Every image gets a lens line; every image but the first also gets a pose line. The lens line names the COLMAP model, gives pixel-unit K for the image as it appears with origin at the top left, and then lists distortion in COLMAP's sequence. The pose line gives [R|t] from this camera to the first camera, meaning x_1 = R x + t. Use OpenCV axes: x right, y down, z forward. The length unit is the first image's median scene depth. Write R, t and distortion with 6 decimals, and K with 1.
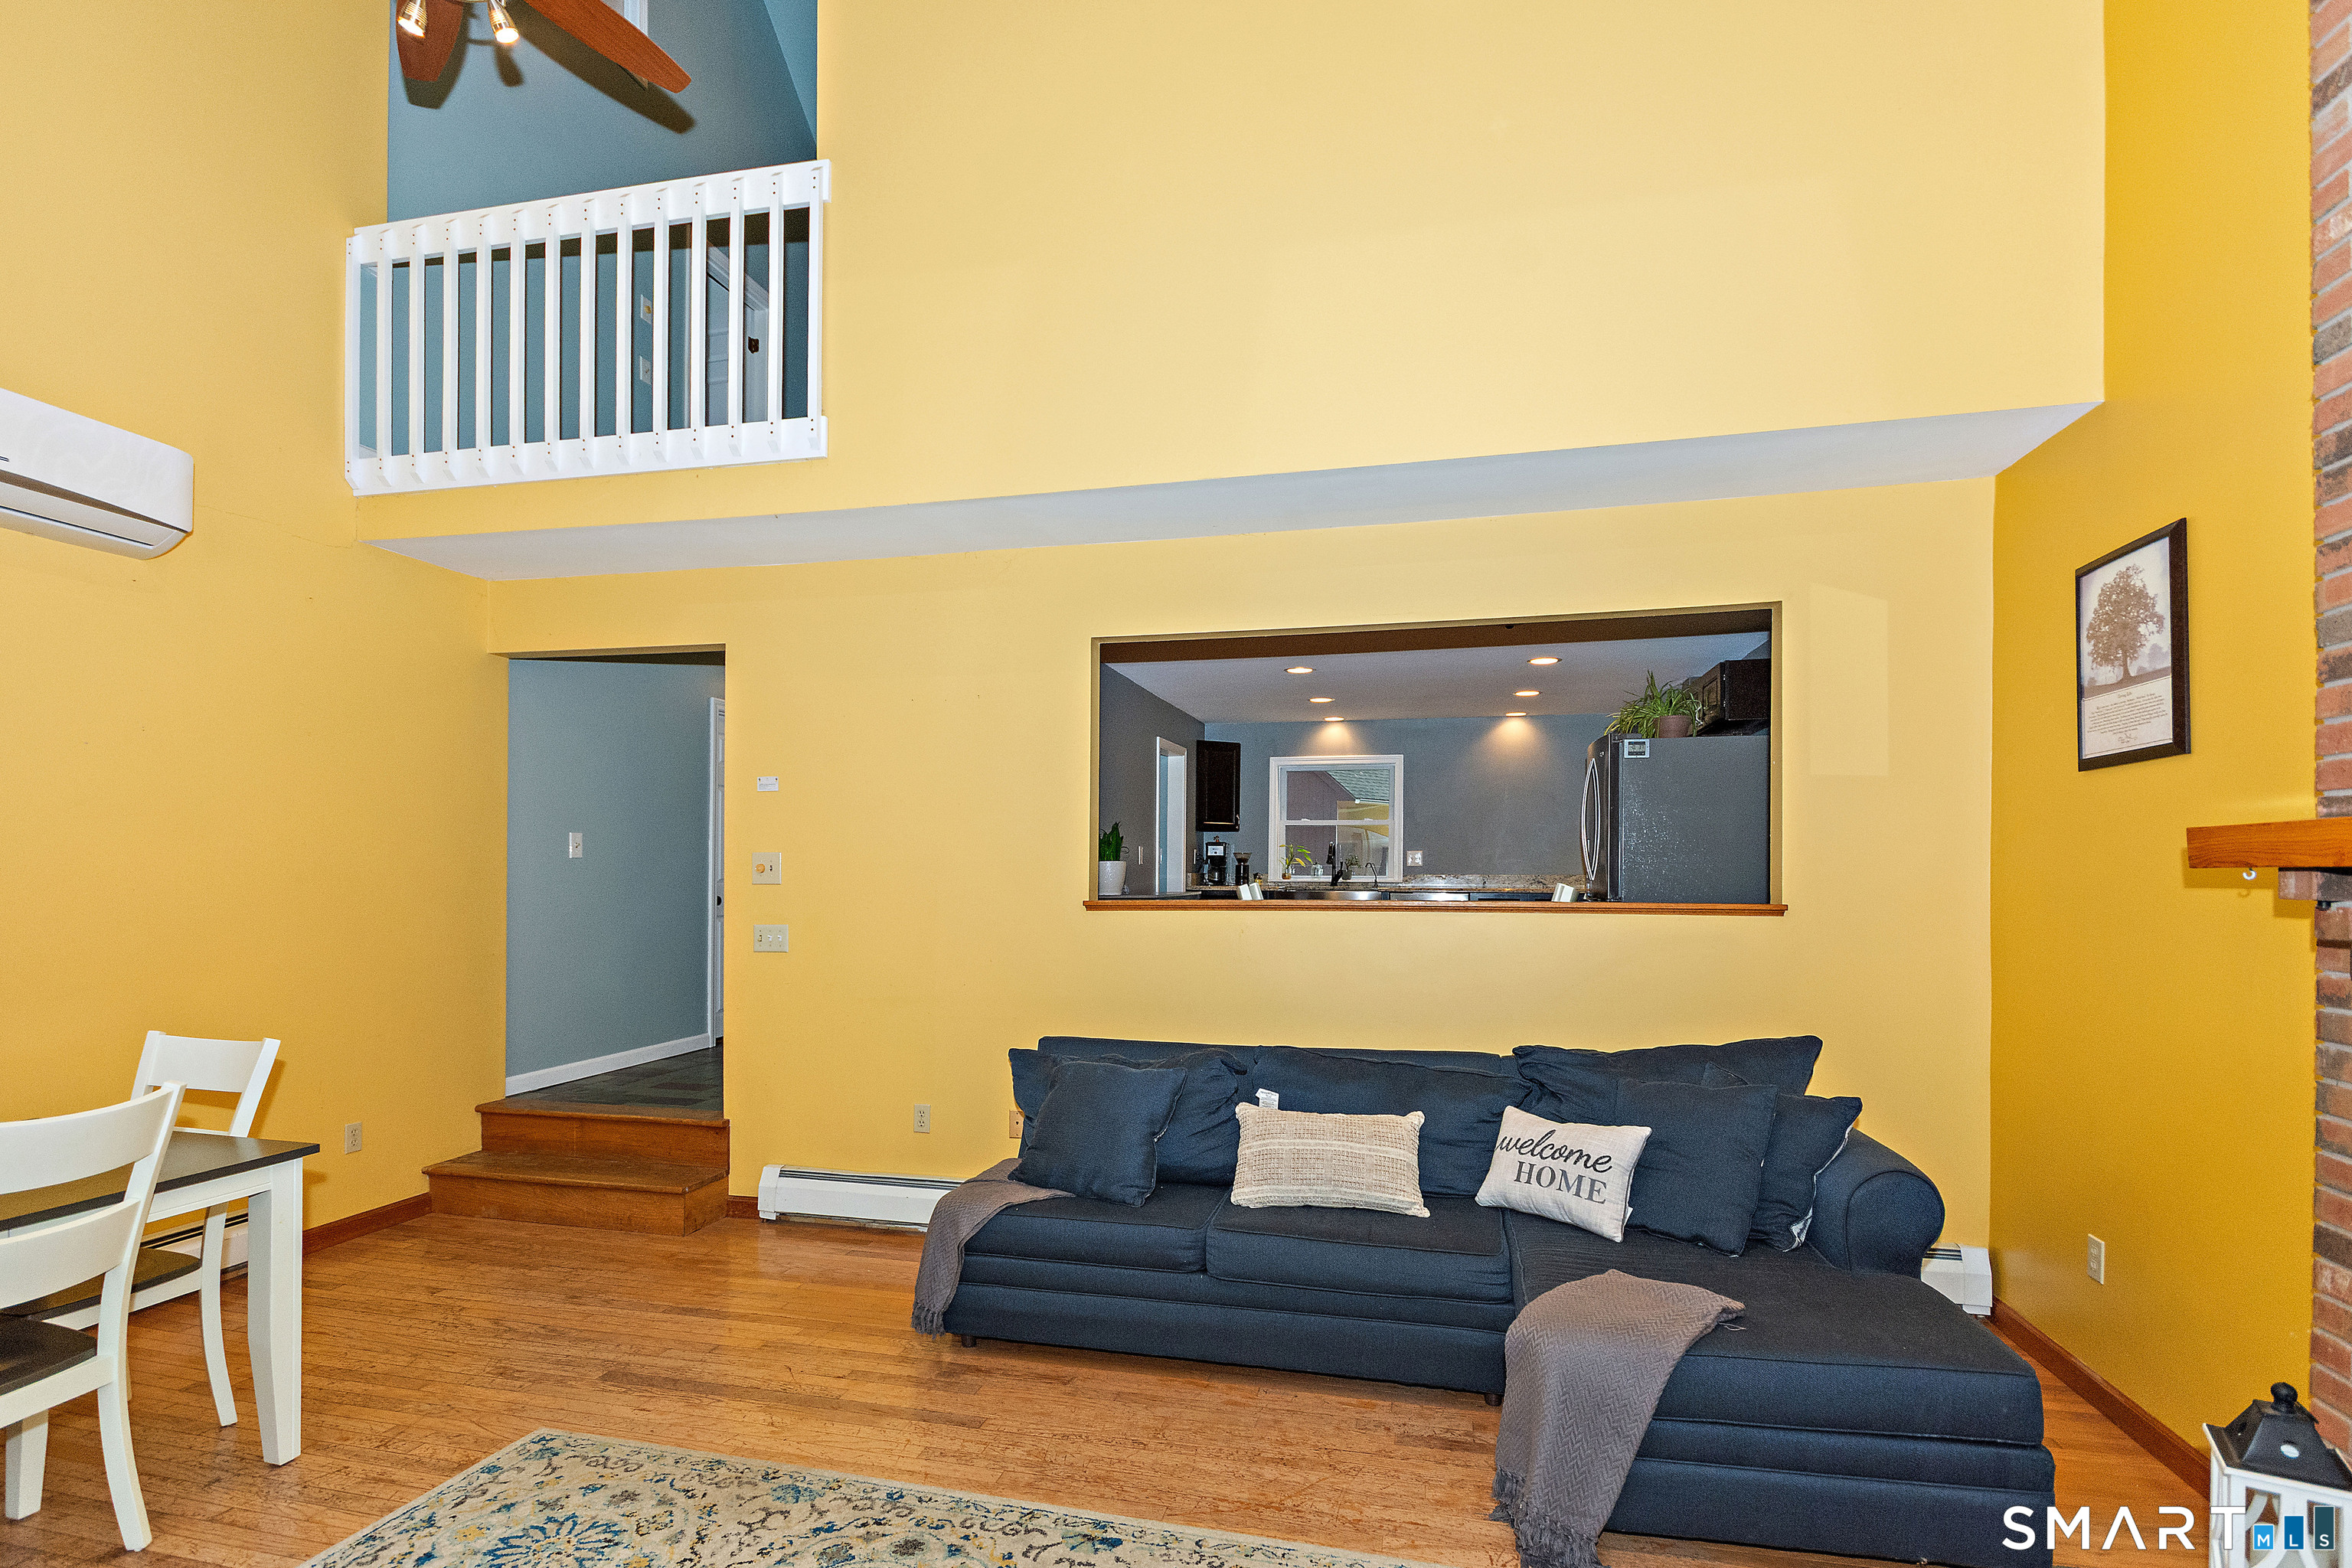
lens RADIAL K [[1106.8, 0, 1167.9], [0, 1106.8, 867.1], [0, 0, 1]] dist [0.000684, -0.003962]
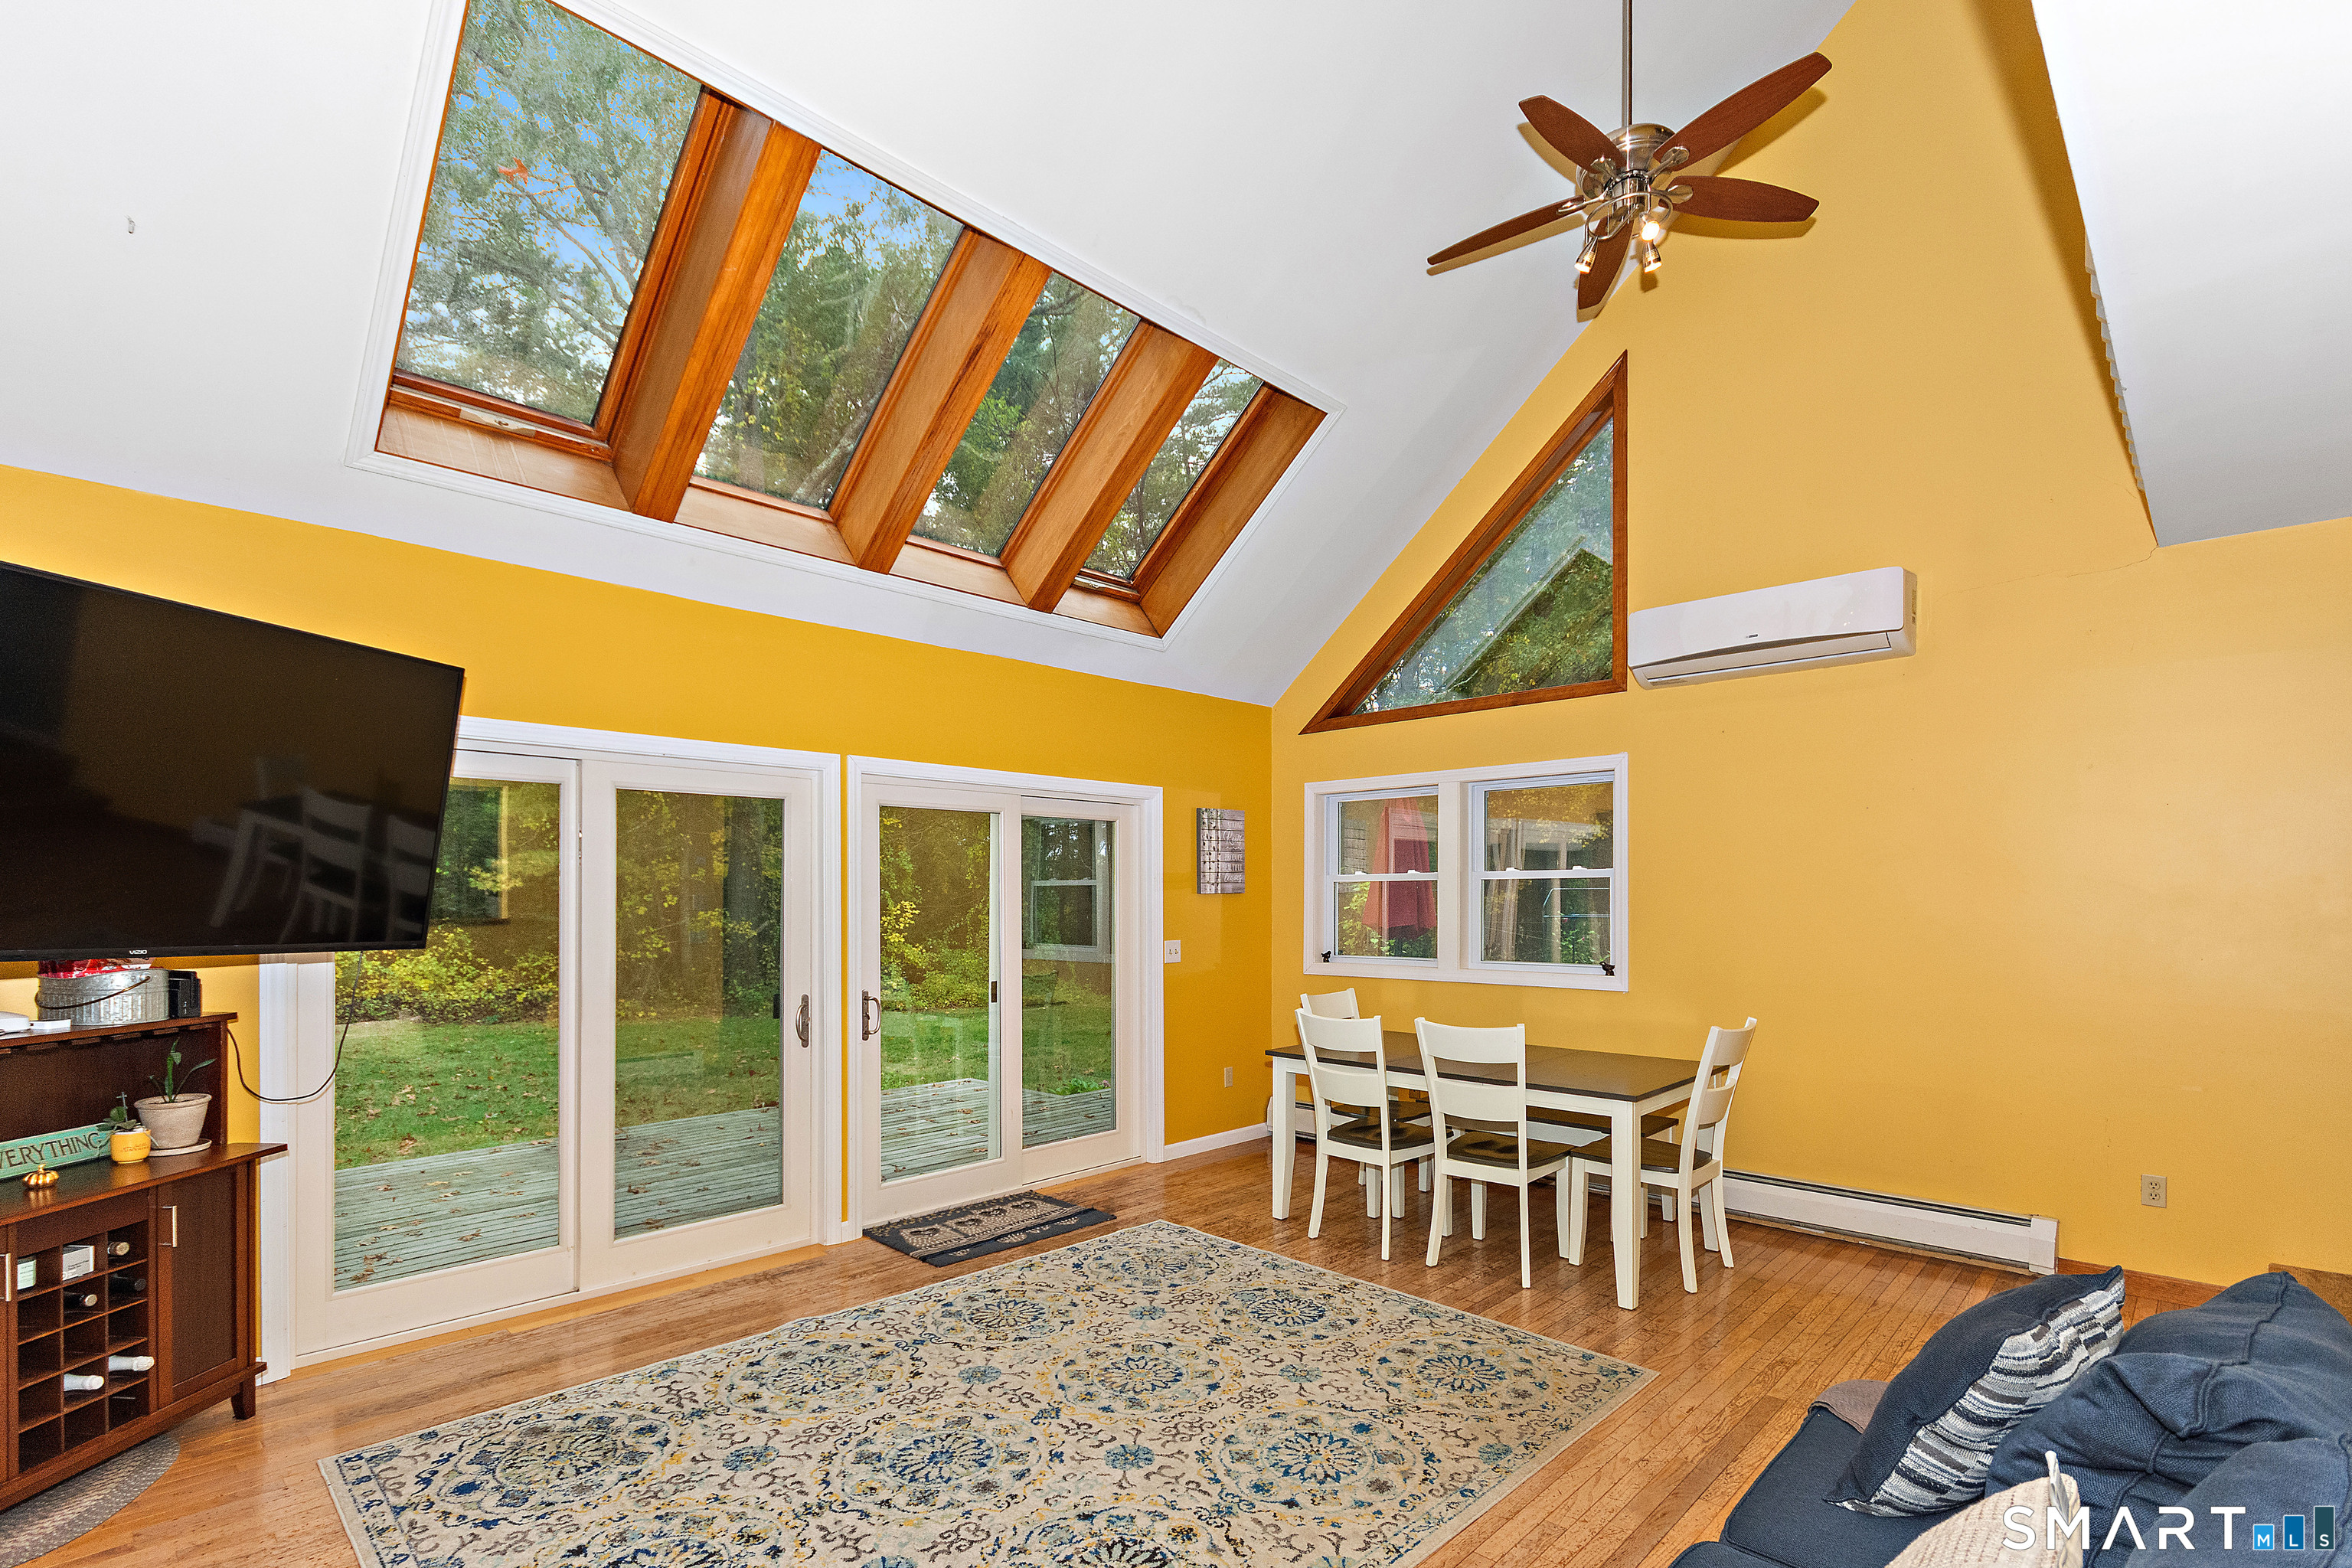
lens RADIAL K [[1106.8, 0, 1167.9], [0, 1106.8, 867.1], [0, 0, 1]] dist [0.000684, -0.003962]
pose [[-0.509604, -0.027046, -0.859984, 0.727310], [0.002709, 0.999450, -0.033037, 0.002362], [0.860405, -0.019166, -0.509251, 1.146271]]
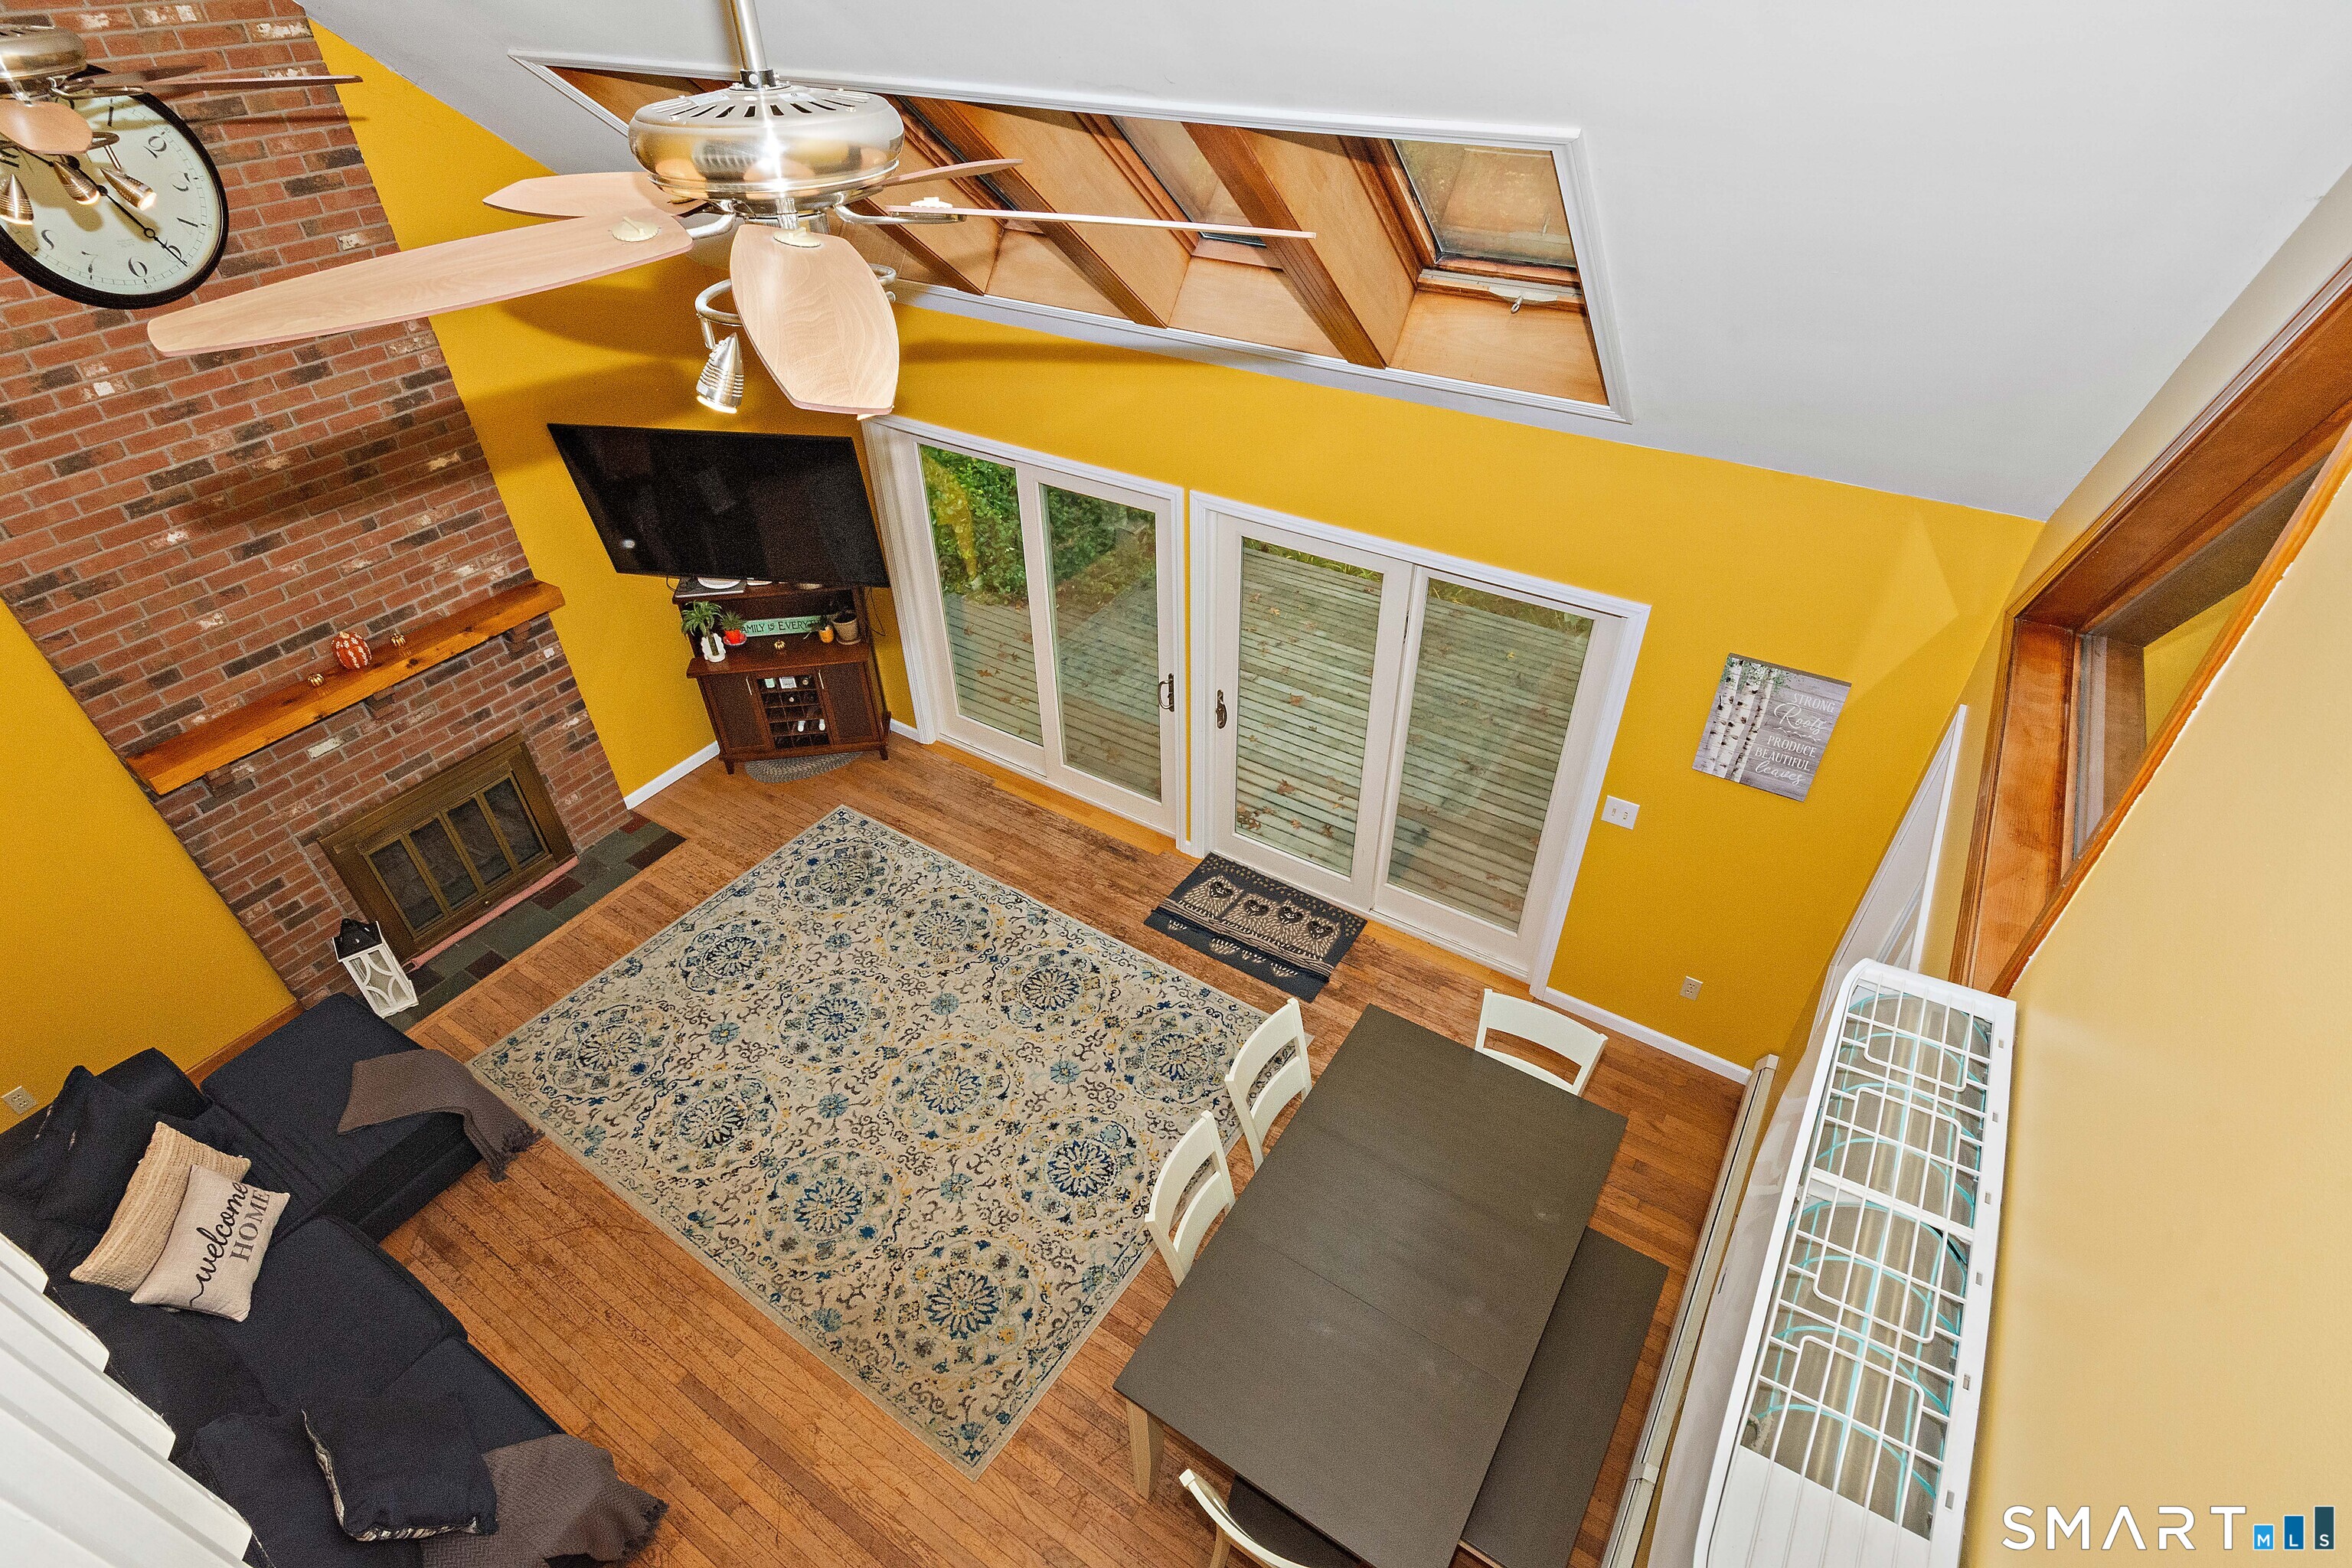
lens RADIAL K [[1131.3, 0, 1176.0], [0, 1131.3, 784.0], [0, 0, 1]] dist [-0.001601, -0.005809]
pose [[-0.942663, -0.197946, 0.268709, -0.962284], [0.011671, 0.785084, 0.619280, -0.914455], [-0.333543, 0.586908, -0.737759, 1.391833]]
